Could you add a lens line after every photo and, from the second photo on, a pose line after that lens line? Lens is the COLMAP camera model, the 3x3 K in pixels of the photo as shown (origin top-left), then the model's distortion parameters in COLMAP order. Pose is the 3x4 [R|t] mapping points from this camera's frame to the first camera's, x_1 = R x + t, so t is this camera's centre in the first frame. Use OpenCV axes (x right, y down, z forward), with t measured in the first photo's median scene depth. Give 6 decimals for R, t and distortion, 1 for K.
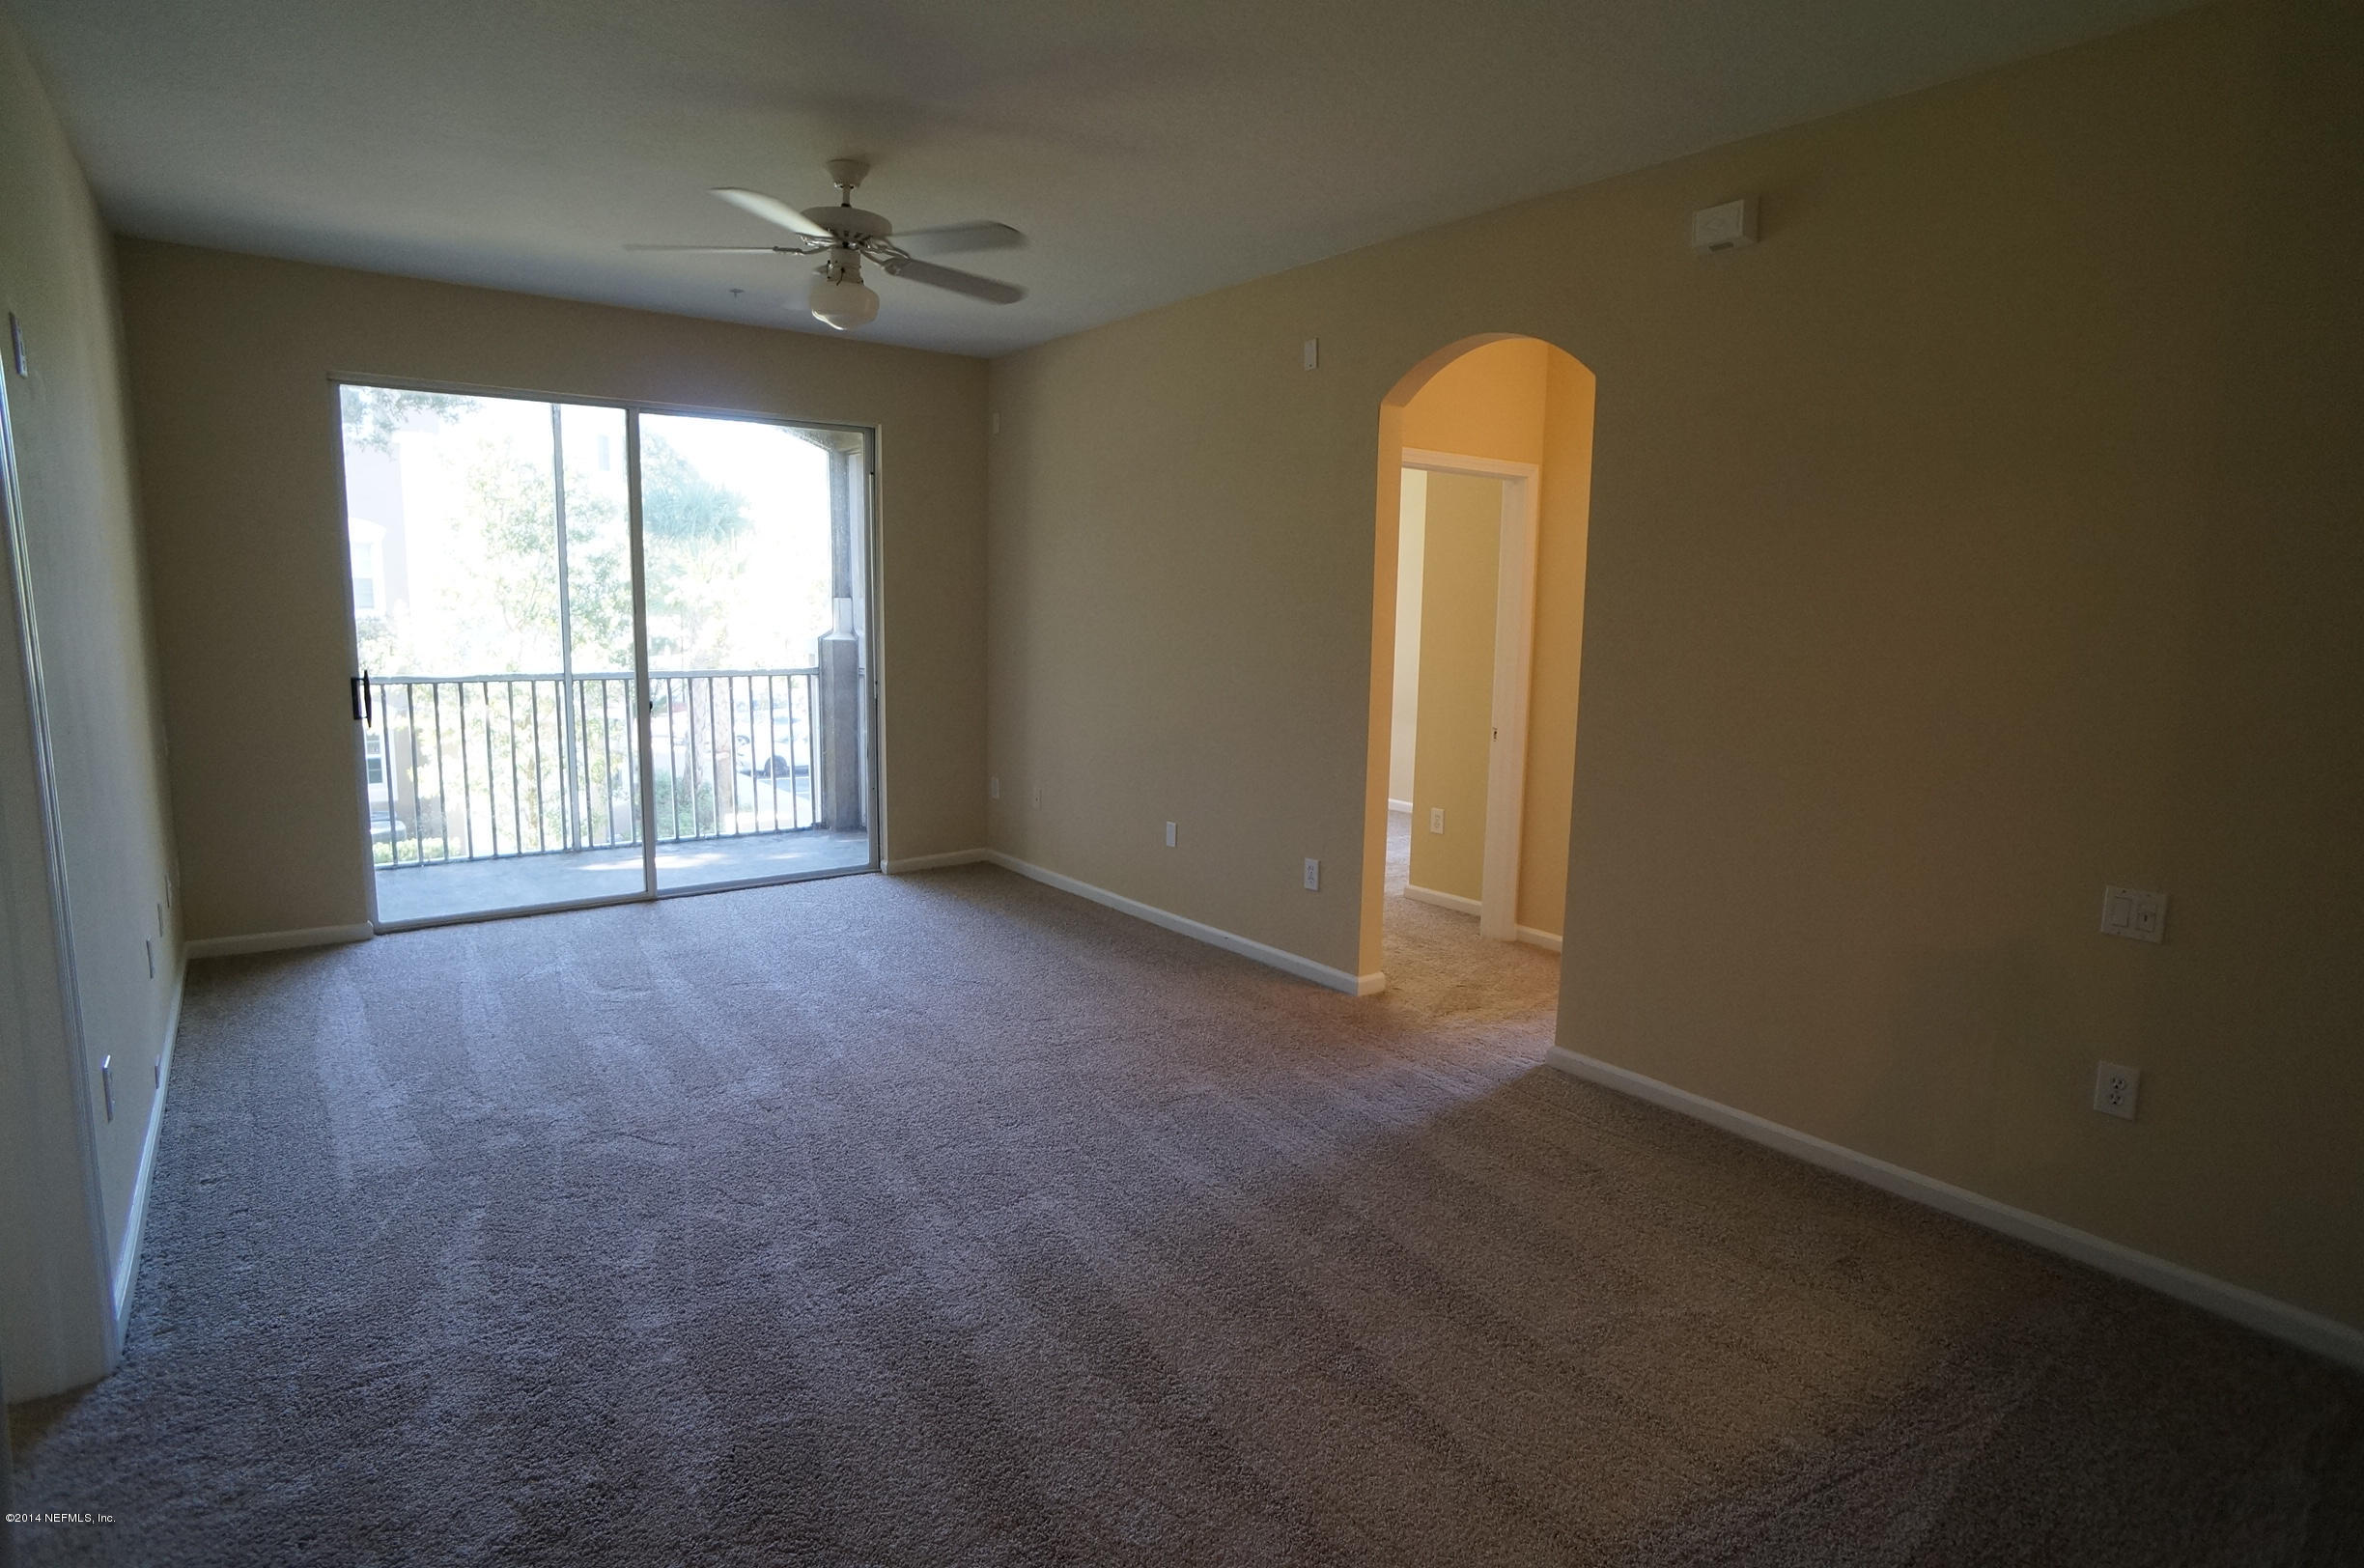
lens RADIAL K [[1244.1, 0, 1181.4], [0, 1244.1, 777.6], [0, 0, 1]] dist [-0.078370, 0.050601]
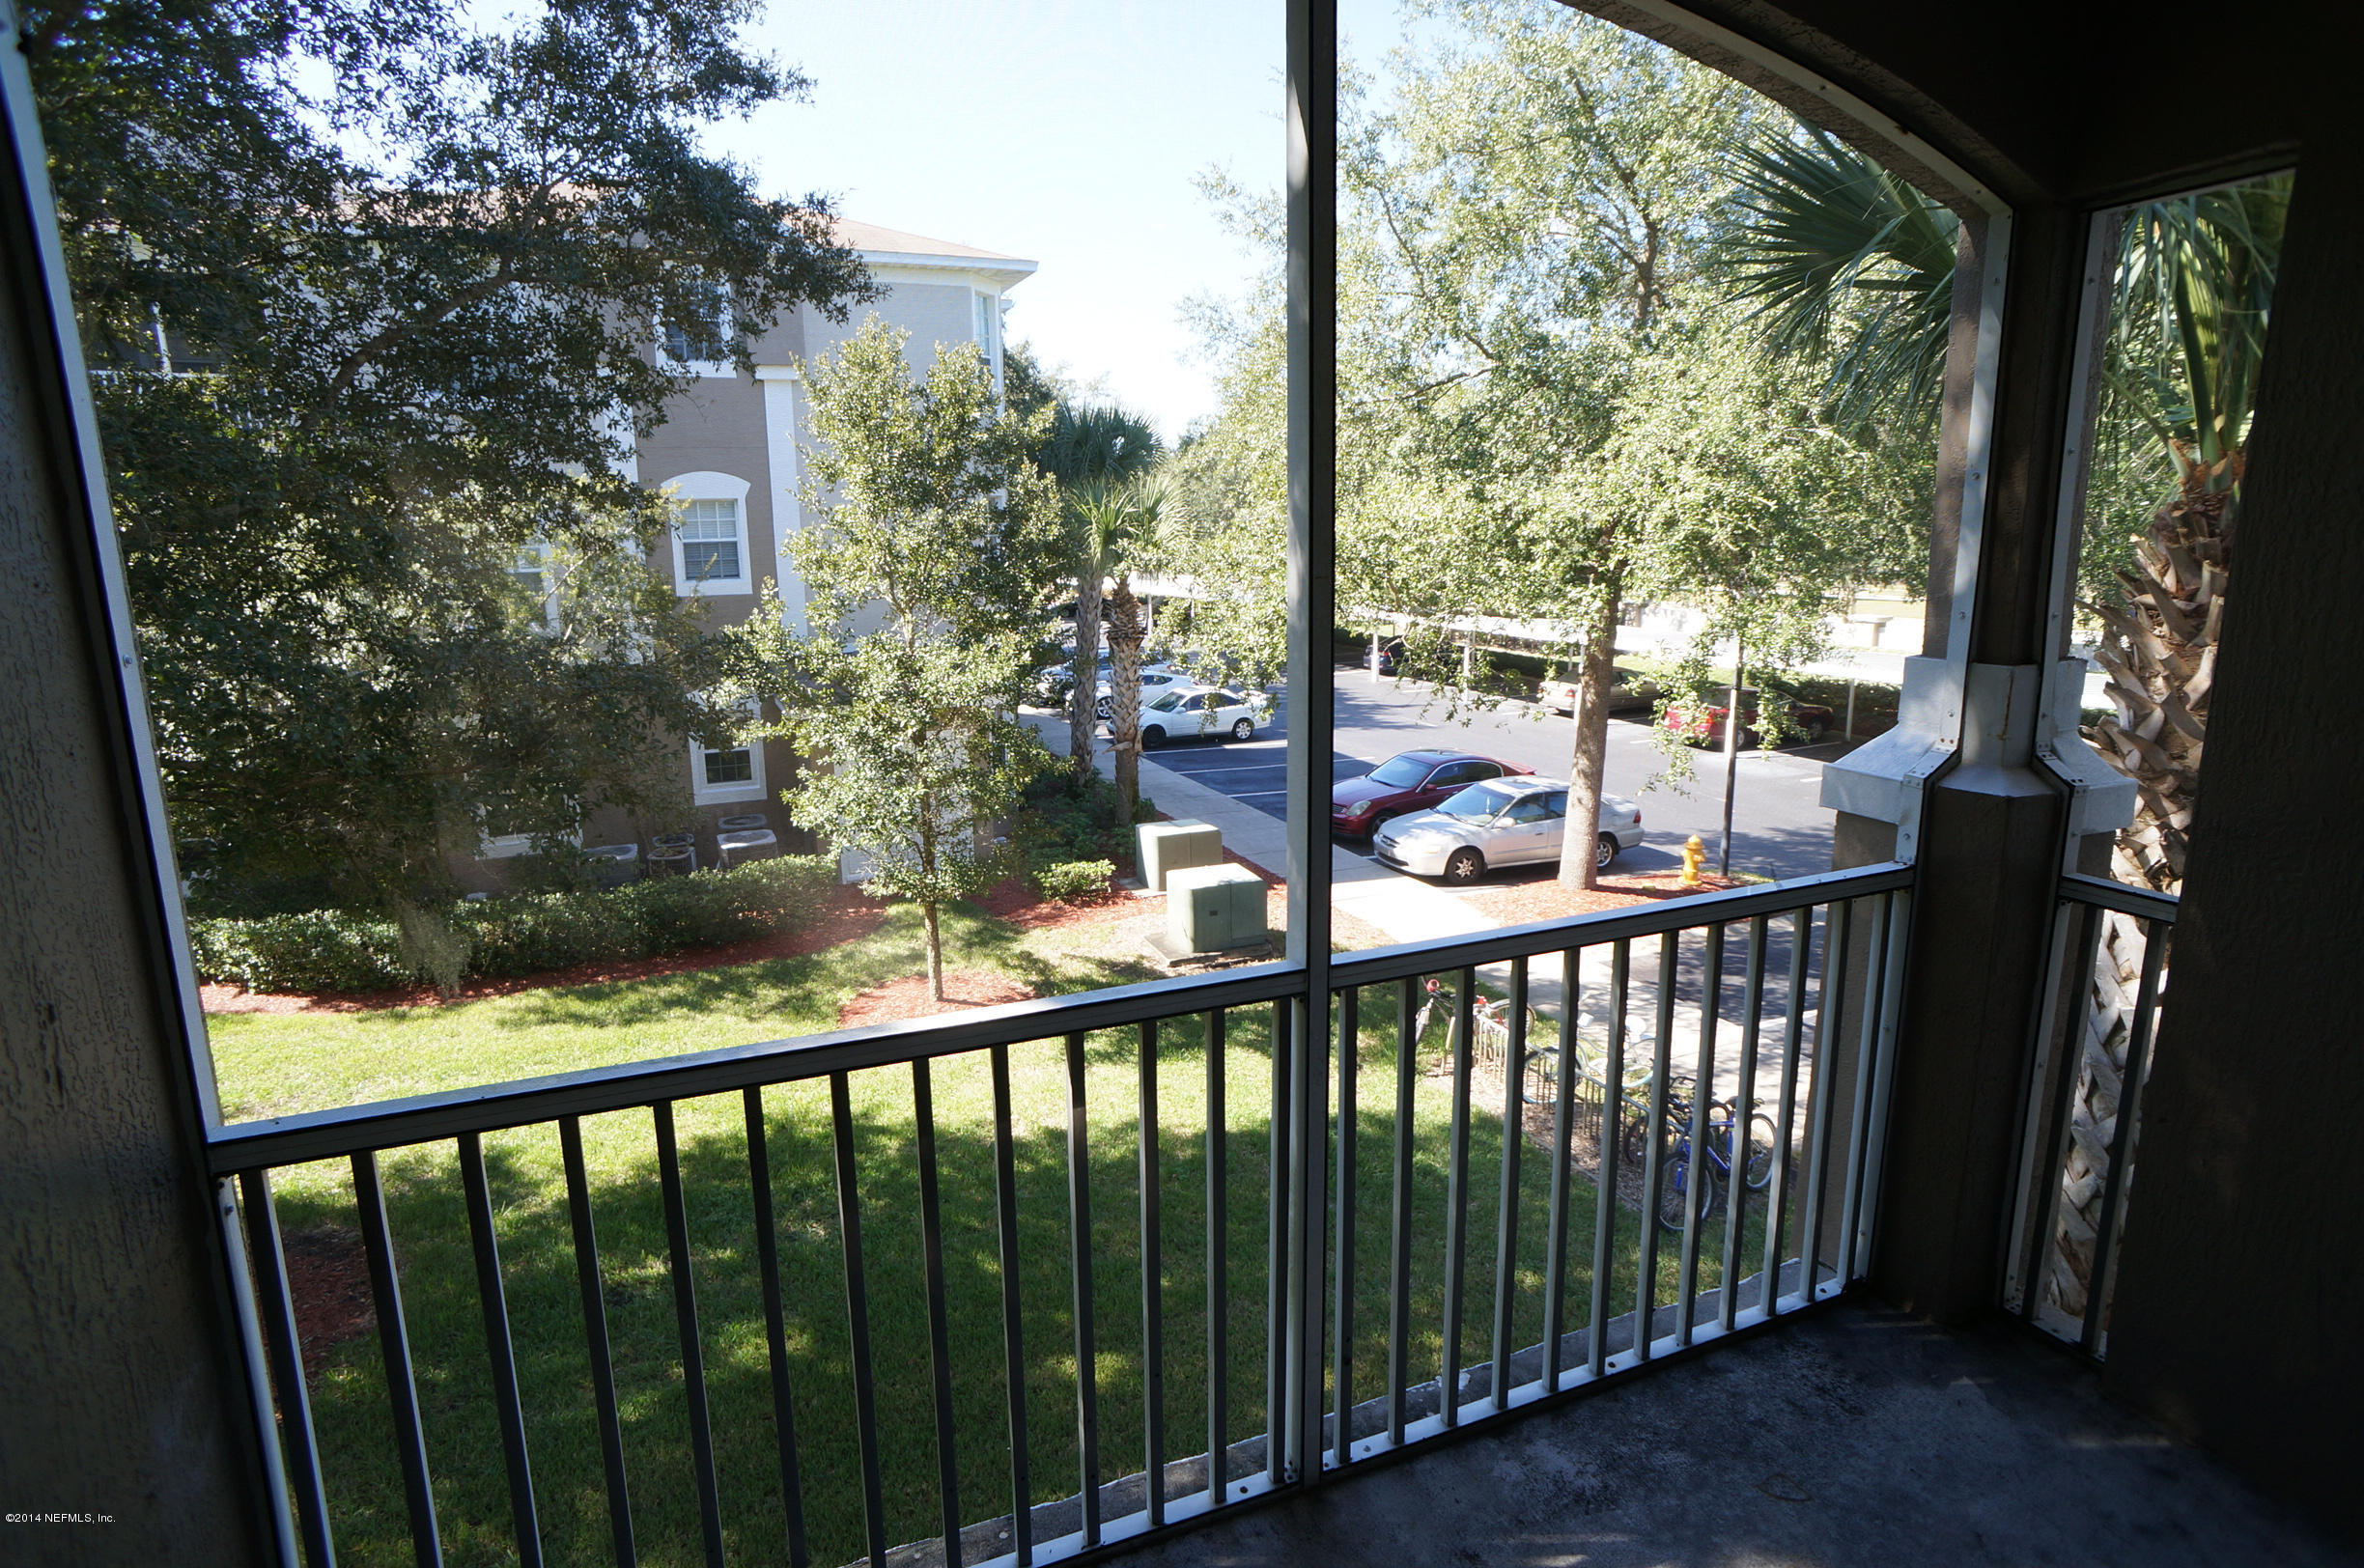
lens RADIAL K [[1244.1, 0, 1181.4], [0, 1244.1, 777.6], [0, 0, 1]] dist [-0.078370, 0.050601]
pose [[0.969790, 0.019076, -0.243192, -0.267995], [-0.005701, 0.998438, 0.055584, -0.086070], [0.243873, -0.052518, 0.968384, 0.407741]]
